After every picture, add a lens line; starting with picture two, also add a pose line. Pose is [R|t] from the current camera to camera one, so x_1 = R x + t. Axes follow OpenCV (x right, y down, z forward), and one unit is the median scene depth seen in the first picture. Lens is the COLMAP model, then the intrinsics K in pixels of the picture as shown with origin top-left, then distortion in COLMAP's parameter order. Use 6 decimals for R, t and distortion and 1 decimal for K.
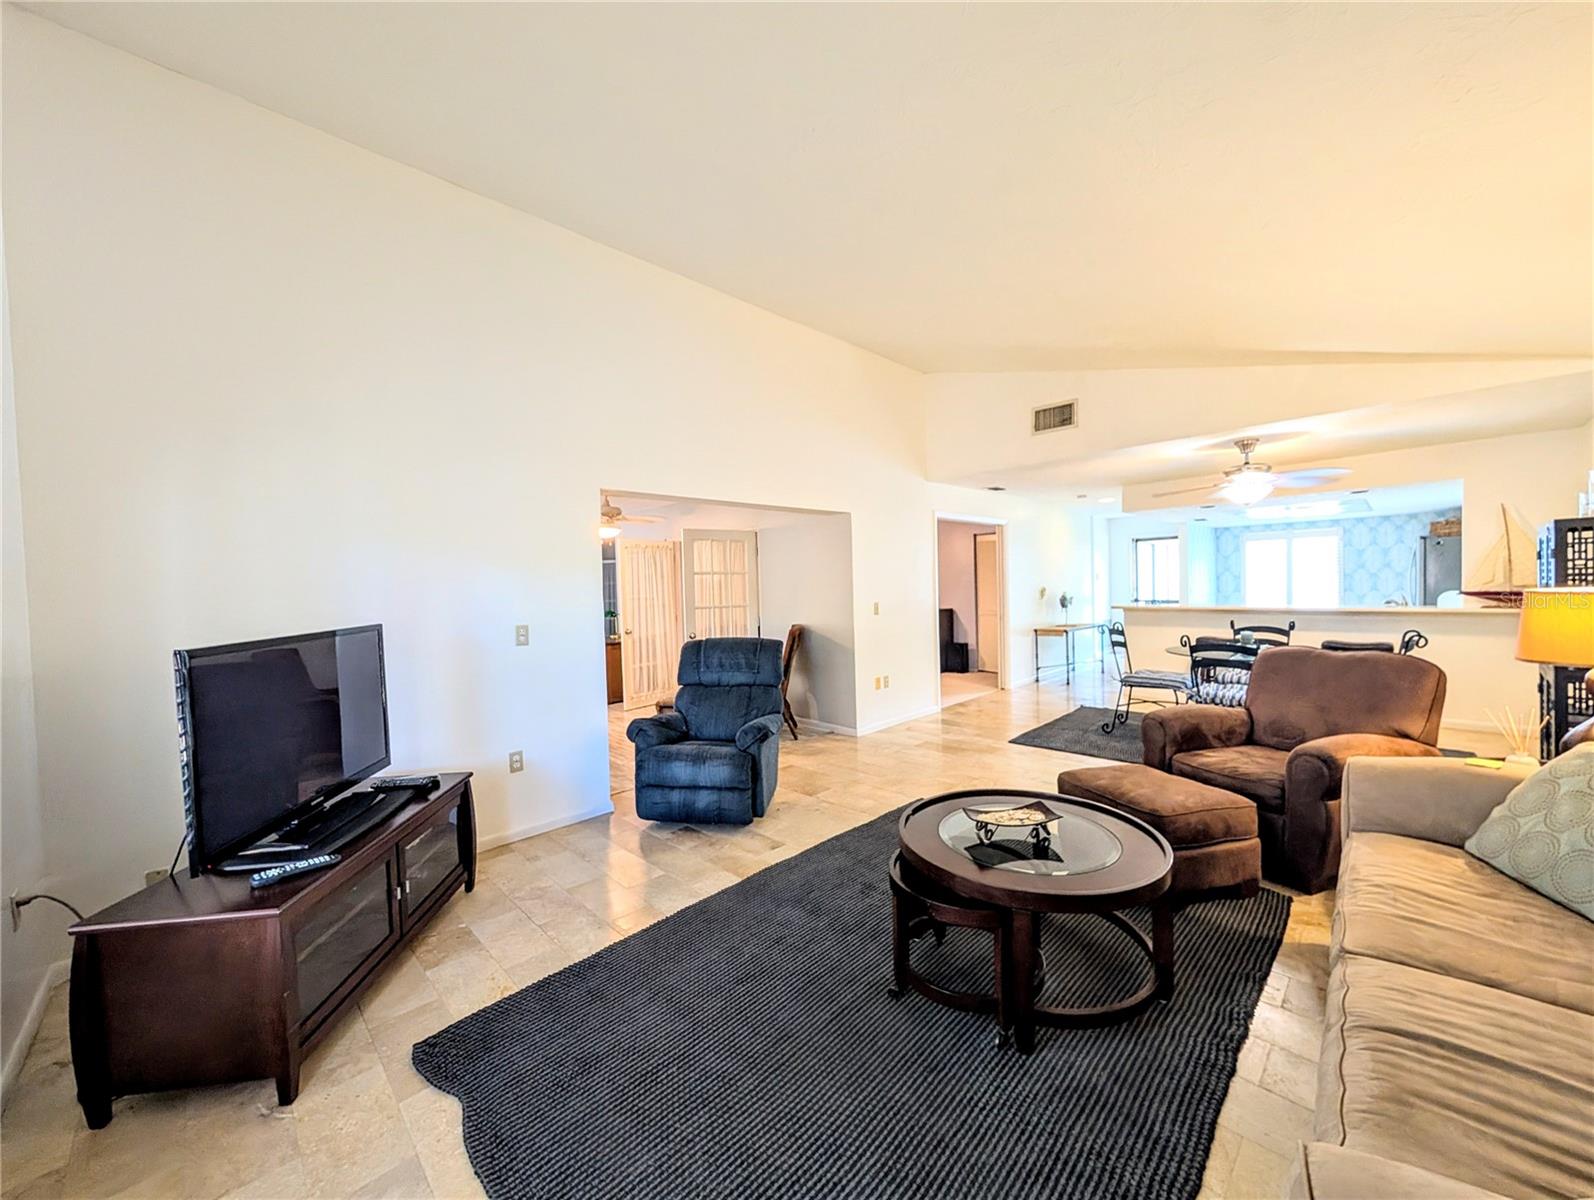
lens RADIAL K [[603.5, 0, 795.7], [0, 603.5, 601.0], [0, 0, 1]] dist [0.000545, 0.000451]
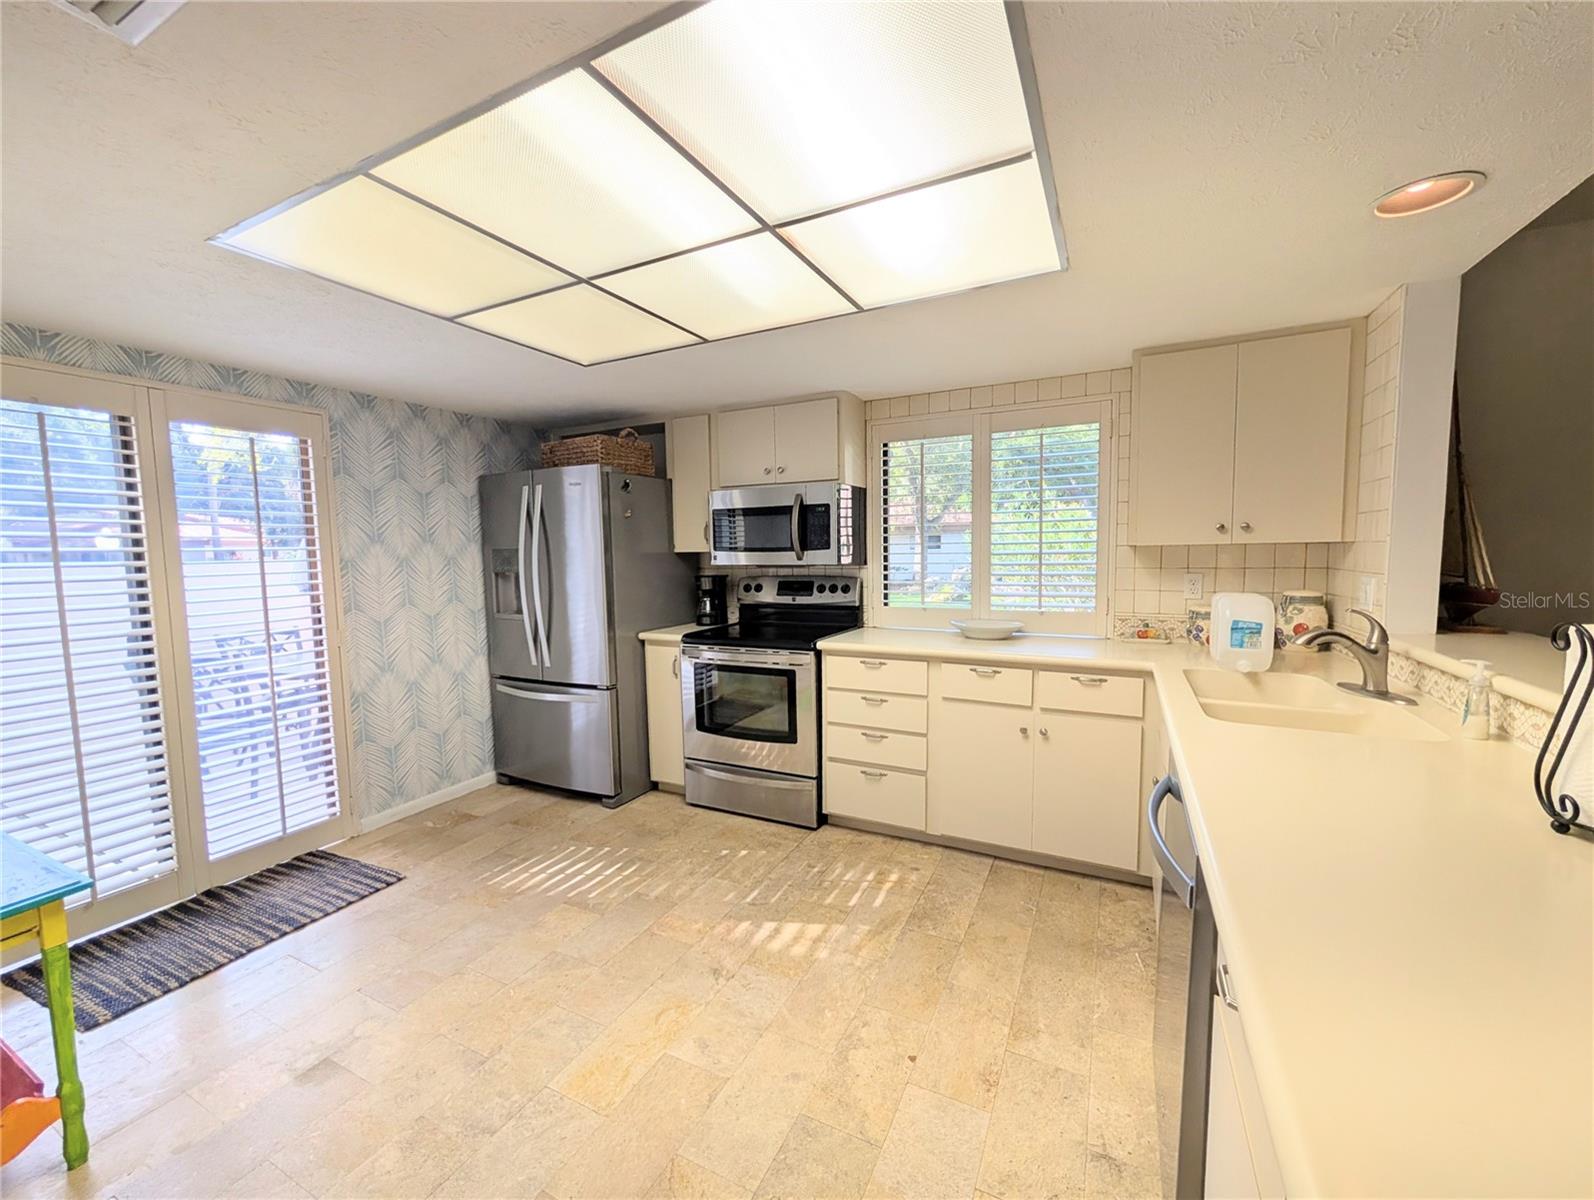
lens RADIAL K [[635.7, 0, 797.0], [0, 635.7, 600.0], [0, 0, 1]] dist [0.000541, 0.000073]
pose [[-0.315829, -0.046552, 0.947673, 0.515717], [0.050634, 0.996546, 0.065827, -0.033859], [-0.947464, 0.068775, -0.312381, 0.891669]]
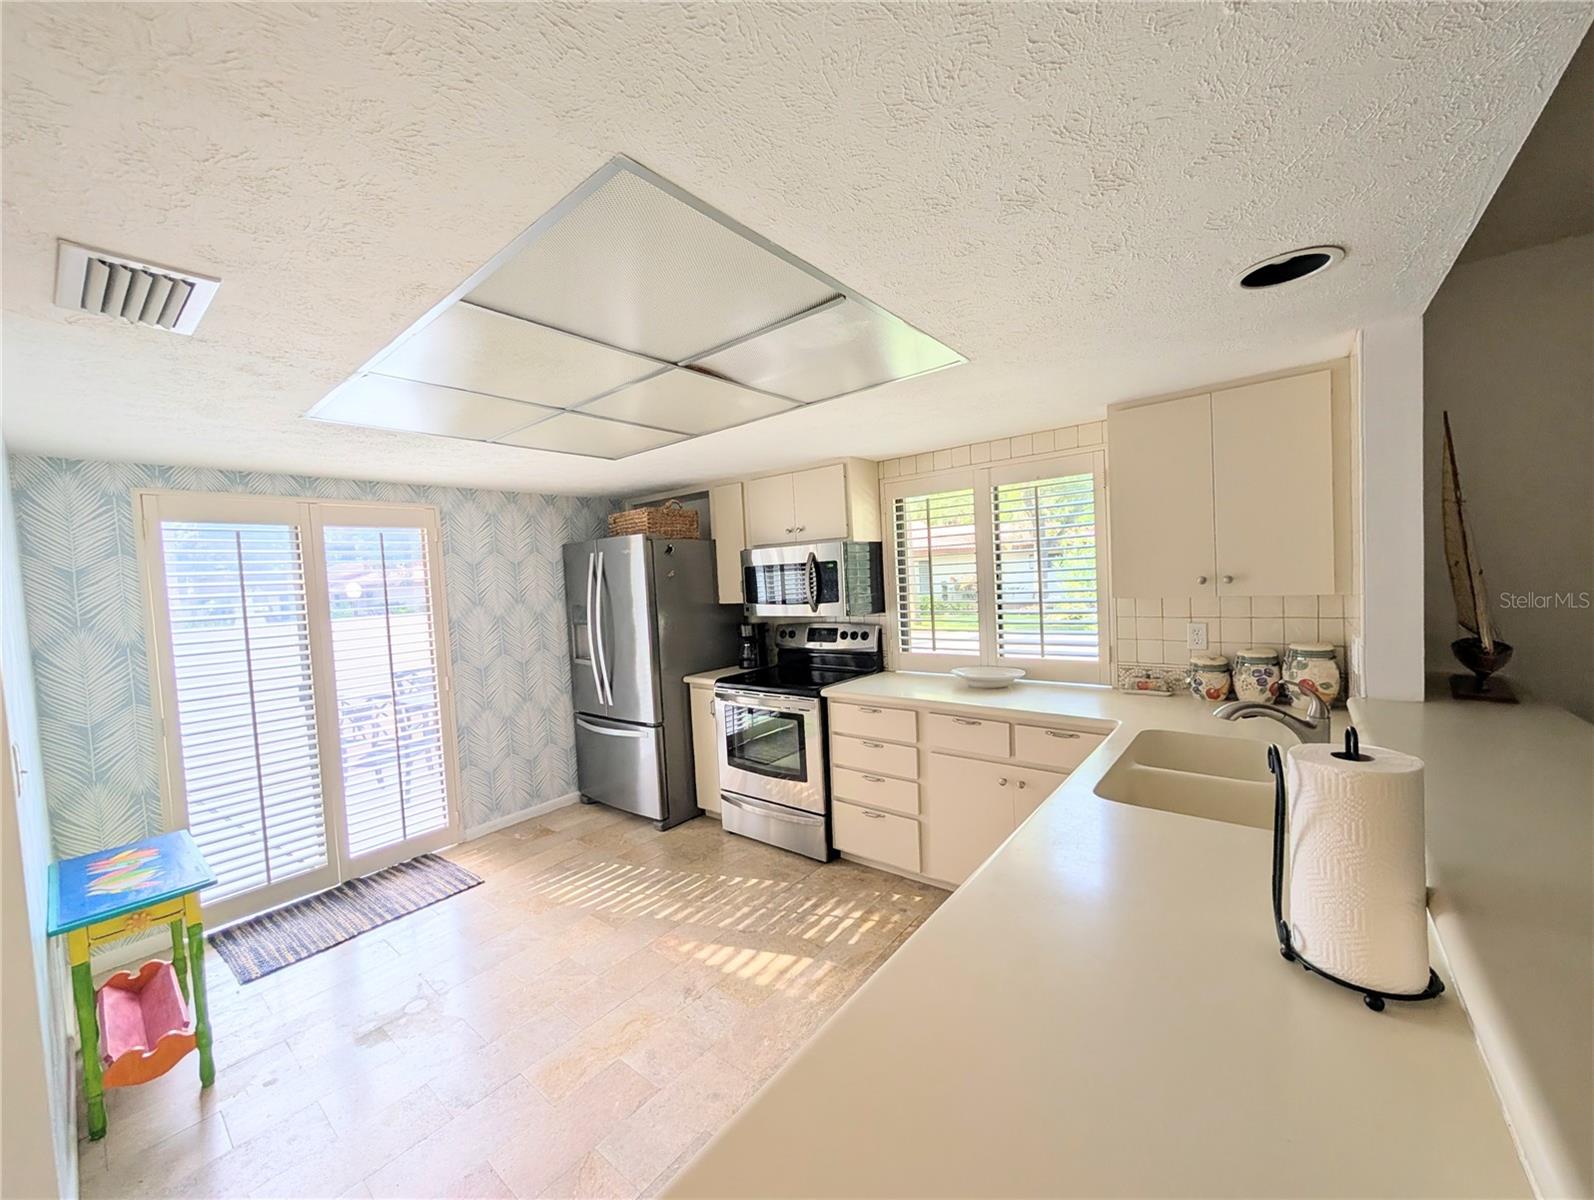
lens RADIAL K [[603.5, 0, 795.7], [0, 603.5, 601.0], [0, 0, 1]] dist [0.000545, 0.000451]
pose [[-0.107755, -0.011098, 0.994116, 0.485228], [0.080046, 0.996594, 0.019802, -0.048371], [-0.990950, 0.081709, -0.106499, 0.824358]]
